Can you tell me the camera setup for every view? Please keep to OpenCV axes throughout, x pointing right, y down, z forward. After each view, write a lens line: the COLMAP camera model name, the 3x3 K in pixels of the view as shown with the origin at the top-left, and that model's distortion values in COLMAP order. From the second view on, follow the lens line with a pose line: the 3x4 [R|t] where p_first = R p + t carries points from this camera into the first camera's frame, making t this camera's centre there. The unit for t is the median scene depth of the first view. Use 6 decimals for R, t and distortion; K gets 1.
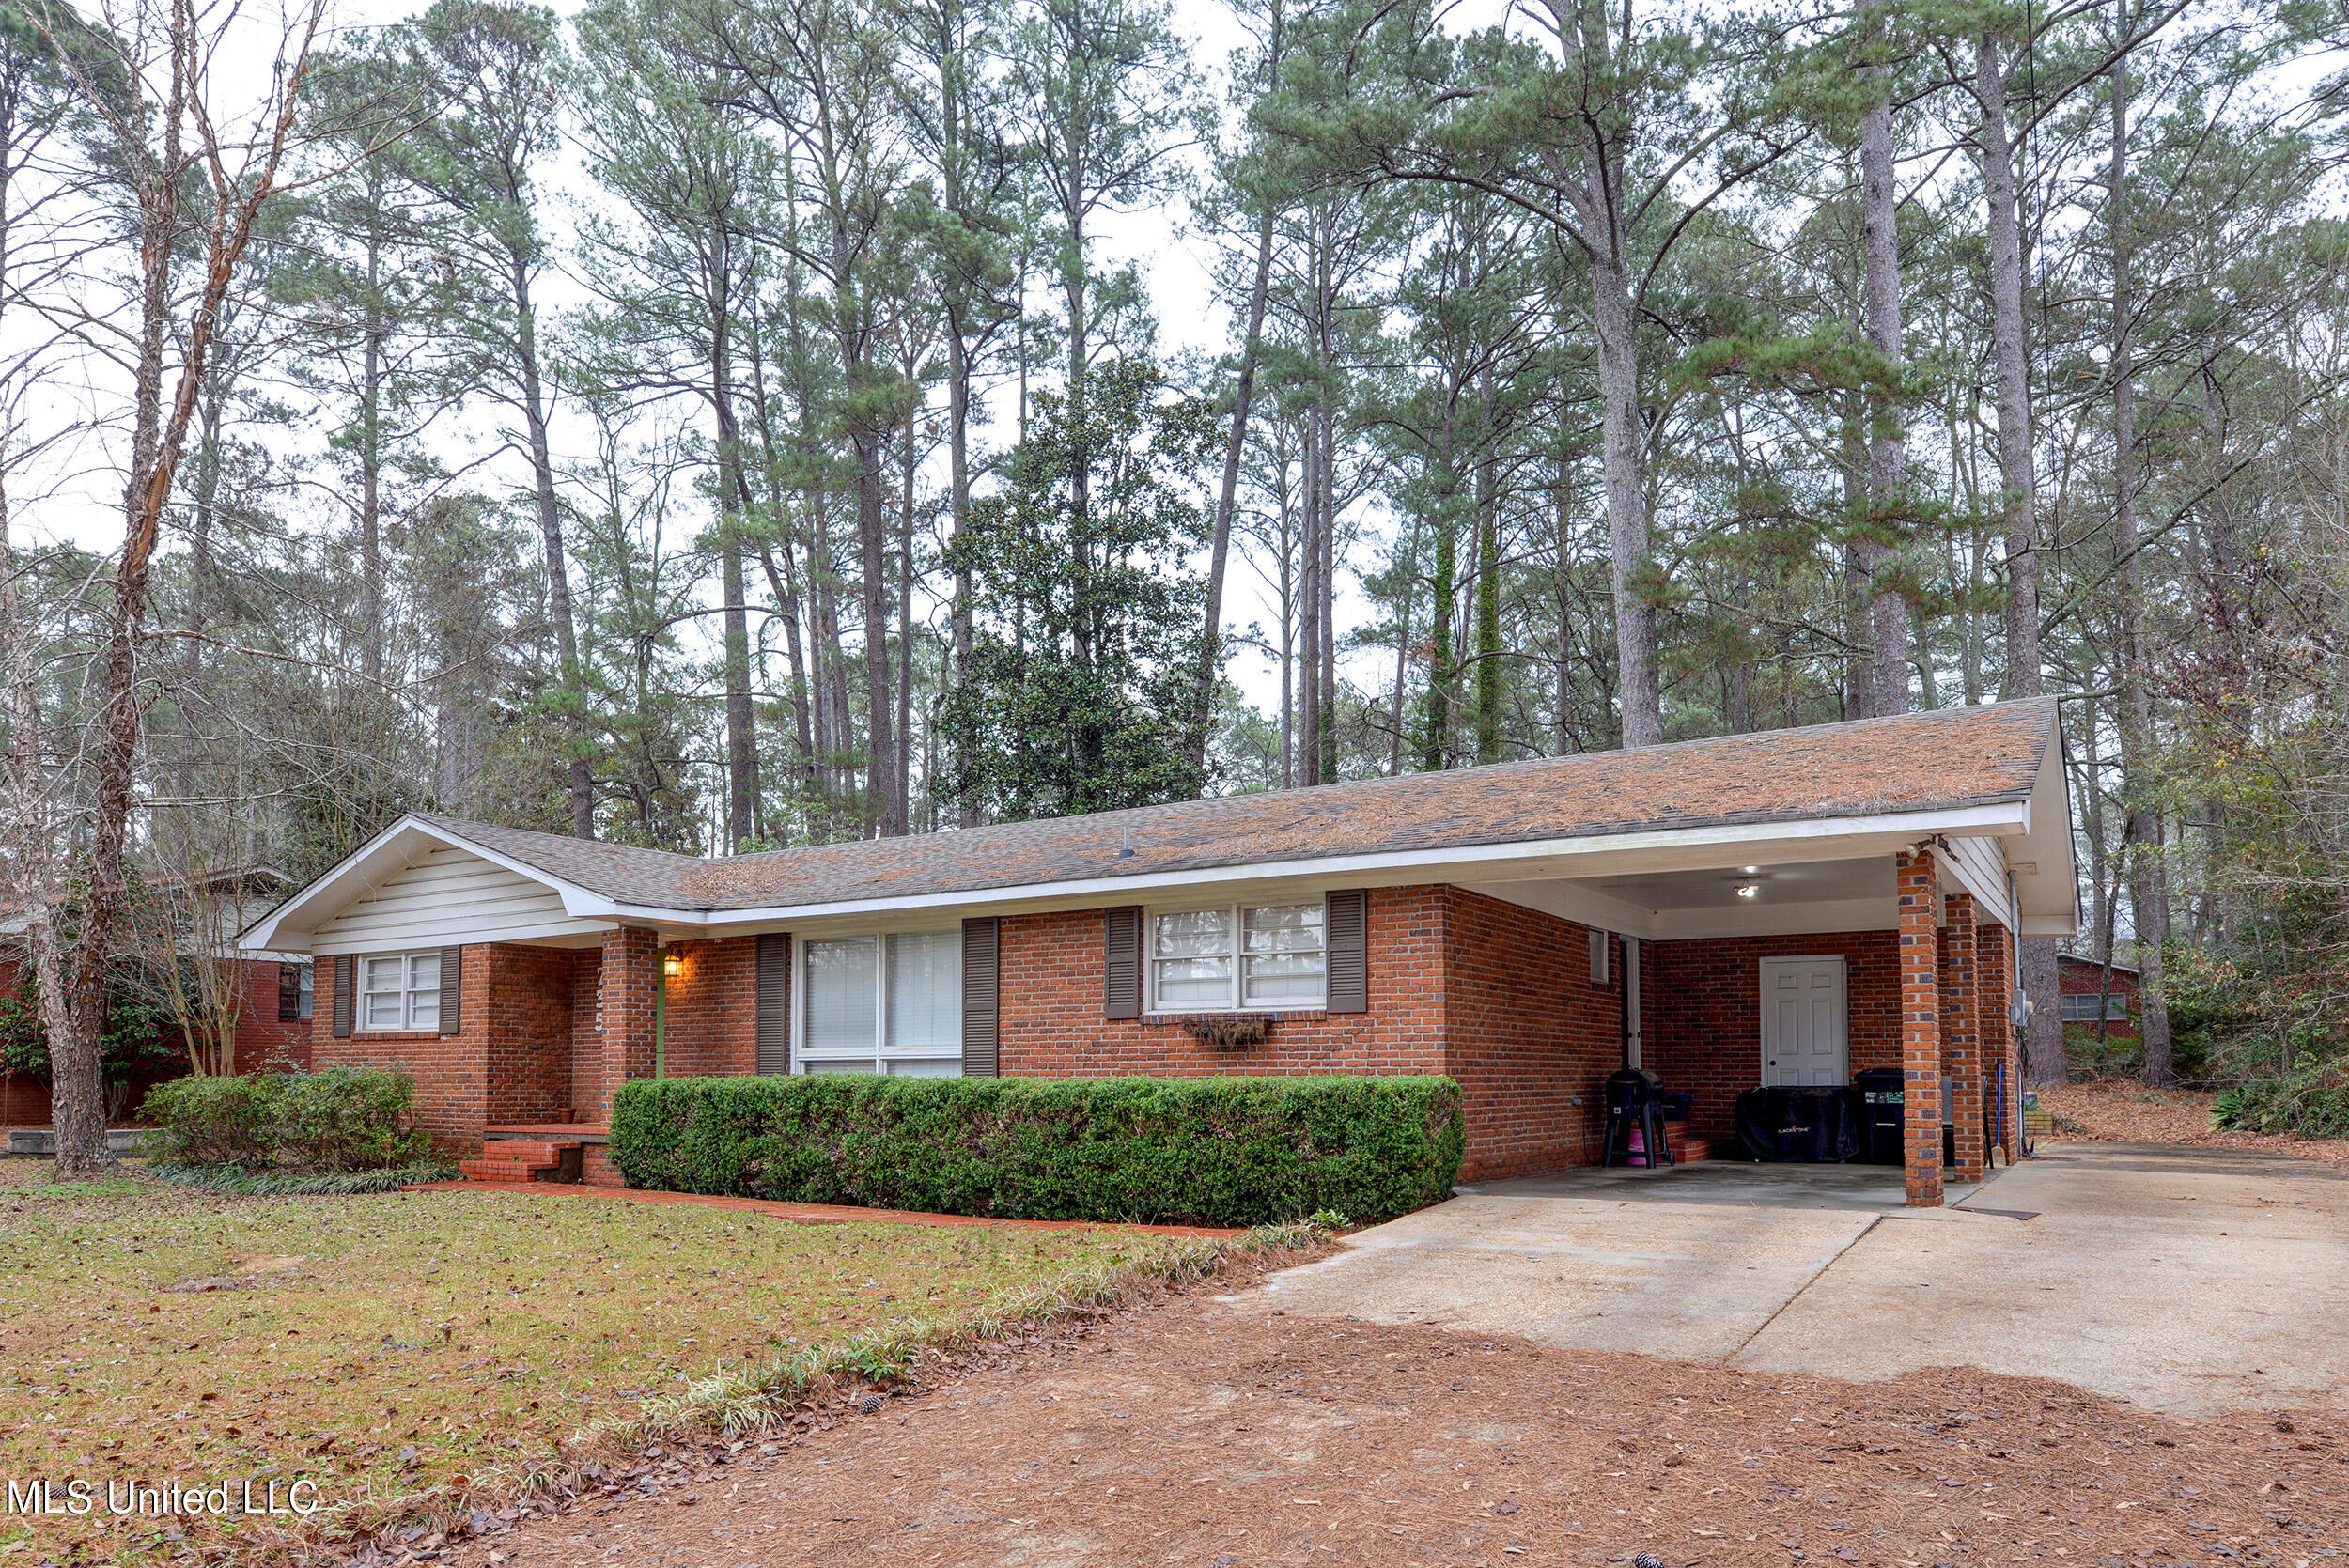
lens RADIAL K [[1444.0, 0, 1176.1], [0, 1444.0, 787.9], [0, 0, 1]] dist [-0.008151, -0.000971]
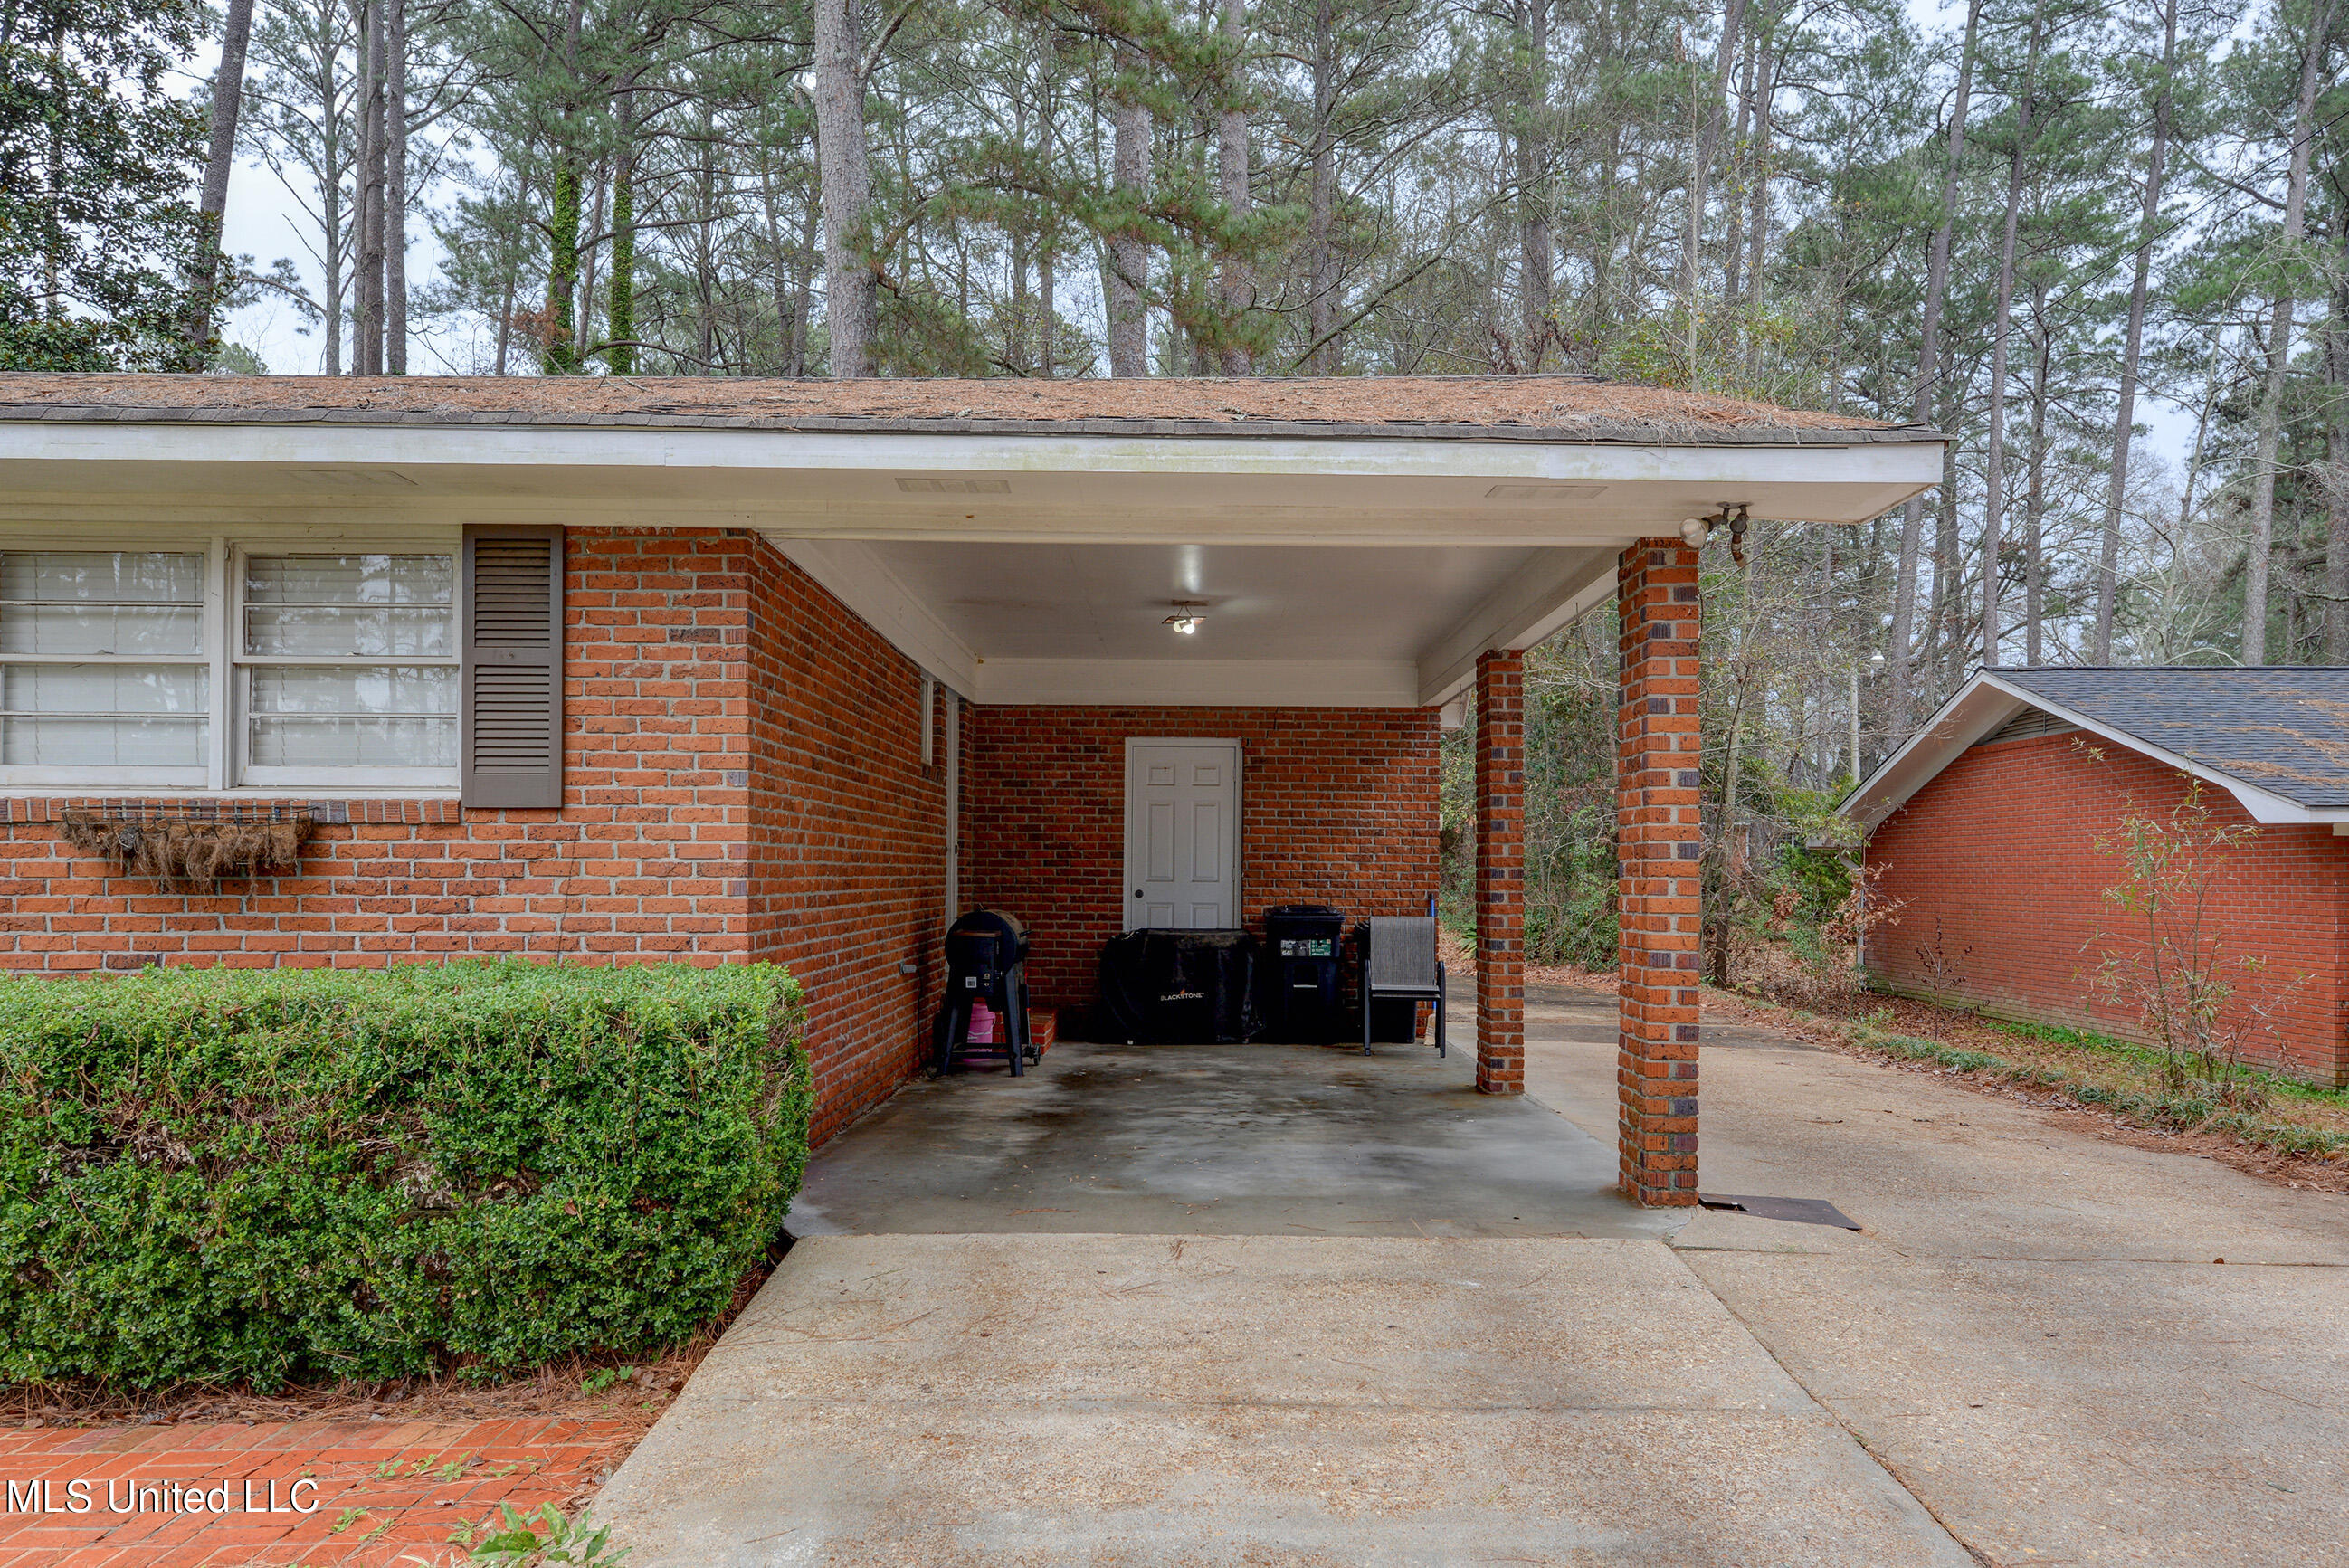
lens RADIAL K [[1643.6, 0, 1095.8], [0, 1643.6, 884.5], [0, 0, 1]] dist [0.046891, 0.002434]
pose [[0.872945, 0.003276, 0.487807, 0.027987], [-0.102787, 0.978762, 0.177367, 0.069397], [-0.476866, -0.204972, 0.854743, 0.469619]]
